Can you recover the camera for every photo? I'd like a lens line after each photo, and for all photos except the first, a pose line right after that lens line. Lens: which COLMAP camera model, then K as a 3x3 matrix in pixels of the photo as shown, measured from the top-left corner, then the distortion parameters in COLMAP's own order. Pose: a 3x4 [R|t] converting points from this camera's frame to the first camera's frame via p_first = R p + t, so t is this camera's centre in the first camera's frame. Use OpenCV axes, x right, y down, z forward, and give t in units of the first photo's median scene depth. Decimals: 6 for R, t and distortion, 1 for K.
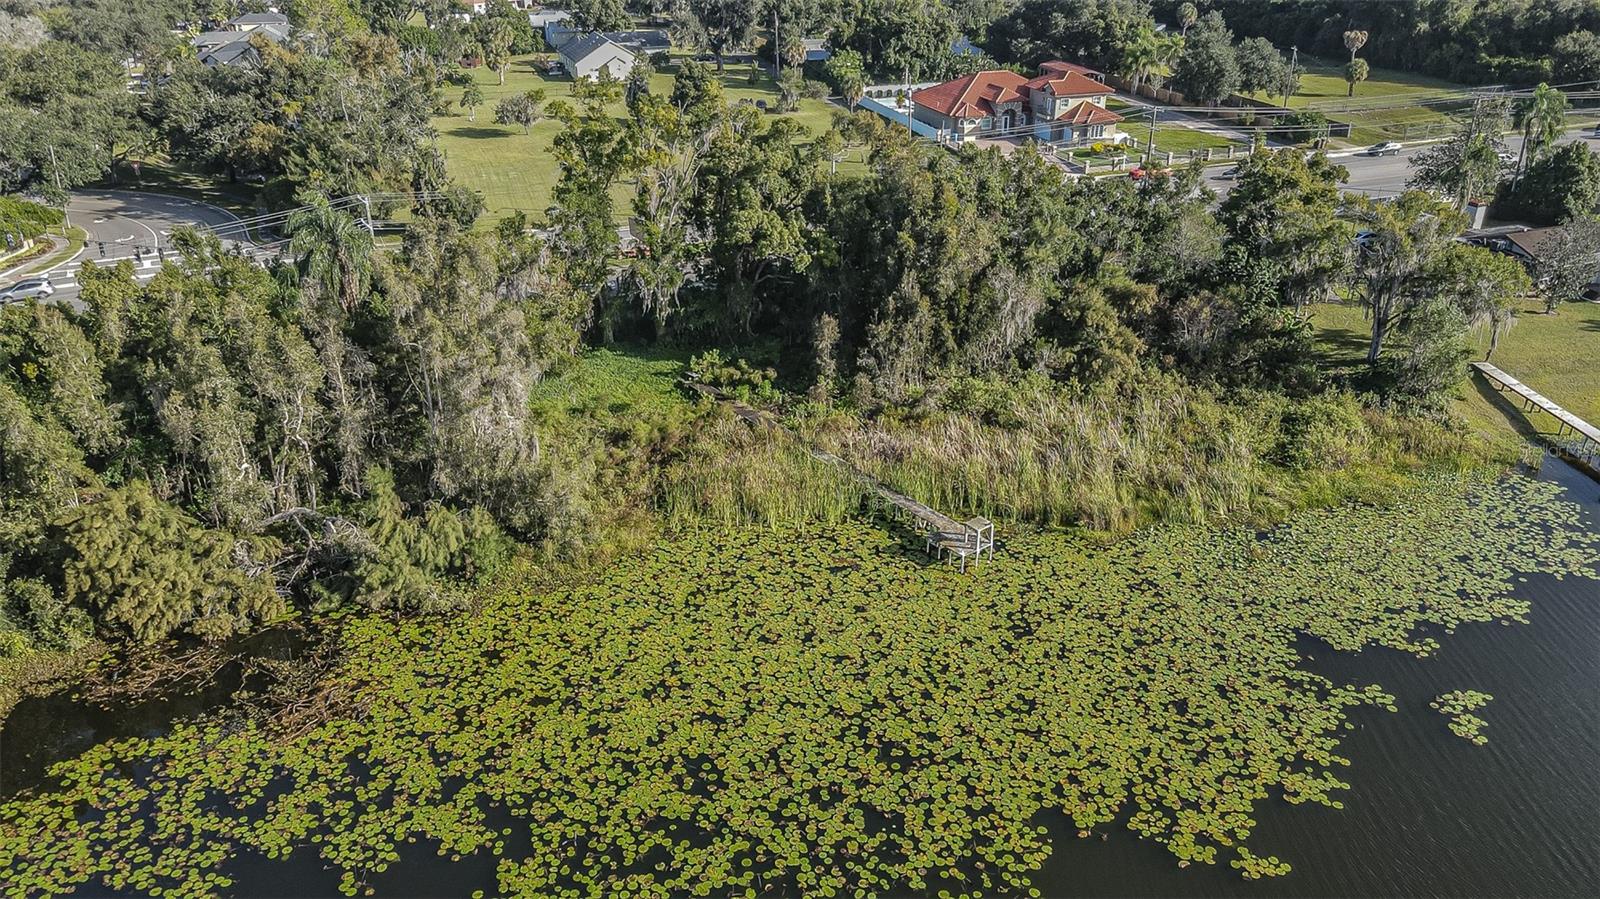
lens RADIAL K [[1219.1, 0, 808.9], [0, 1219.1, 452.6], [0, 0, 1]] dist [-0.001155, 0.037382]
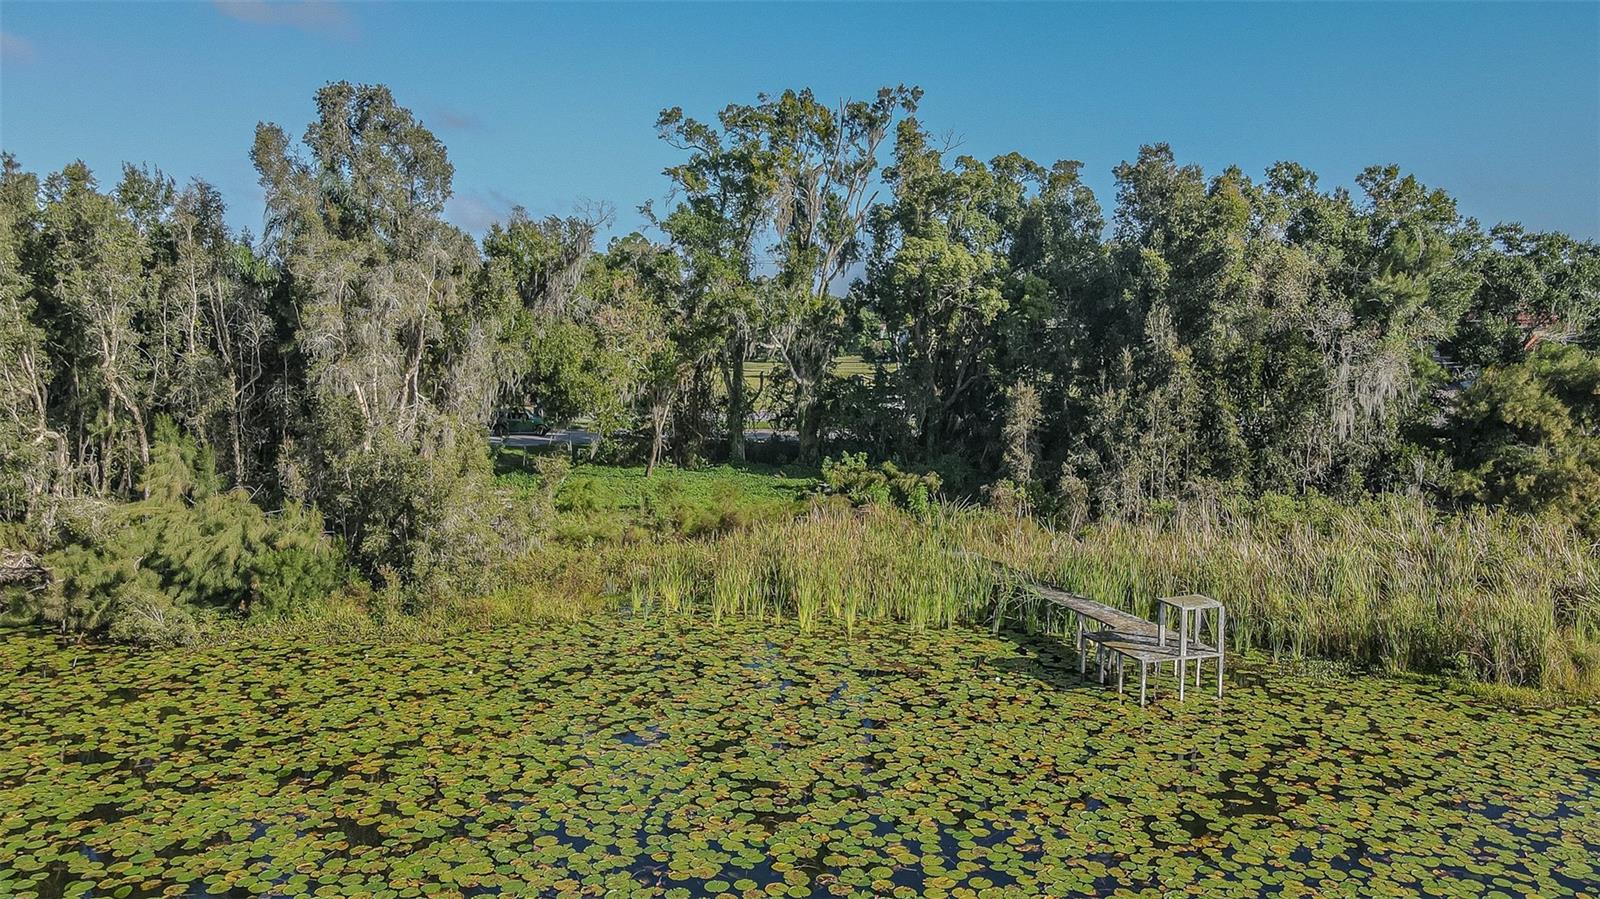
lens RADIAL K [[1219.1, 0, 792.9], [0, 1219.1, 459.0], [0, 0, 1]] dist [-0.001155, 0.037382]
pose [[0.936918, 0.036977, -0.347587, 0.147012], [-0.149643, 0.941089, -0.303247, 0.156966], [0.315897, 0.336132, 0.887257, 0.502807]]
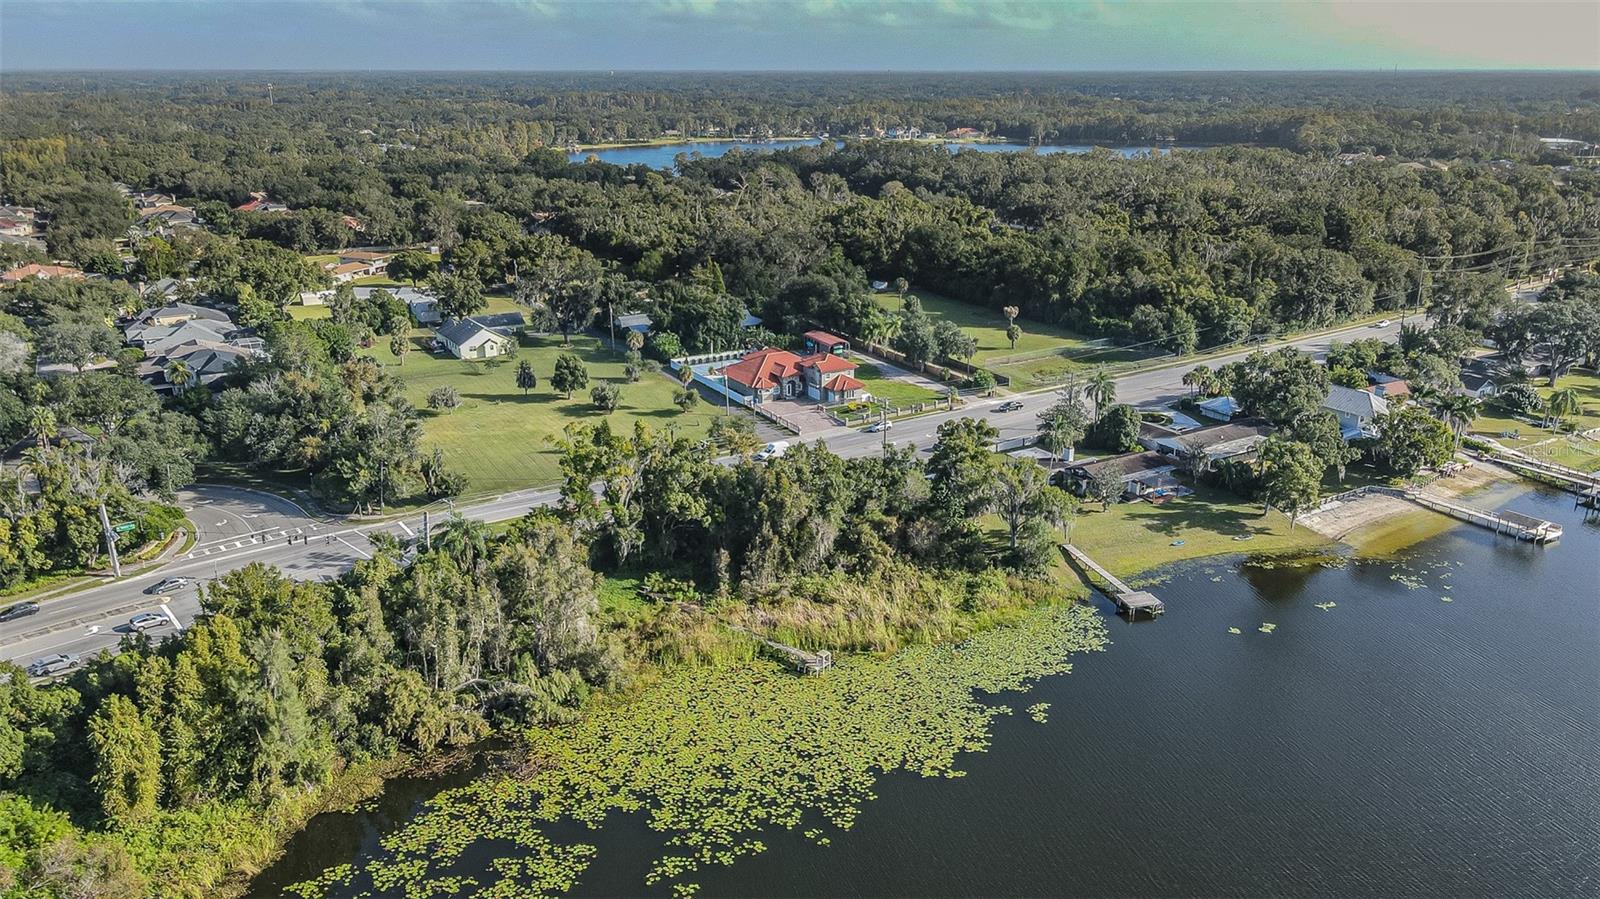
lens RADIAL K [[1219.1, 0, 823.7], [0, 1219.1, 490.0], [0, 0, 1]] dist [-0.001155, 0.037382]
pose [[0.975873, -0.067971, 0.207488, -0.248989], [0.088493, 0.991886, -0.091275, -0.024883], [-0.199601, 0.107434, 0.973970, -0.958936]]
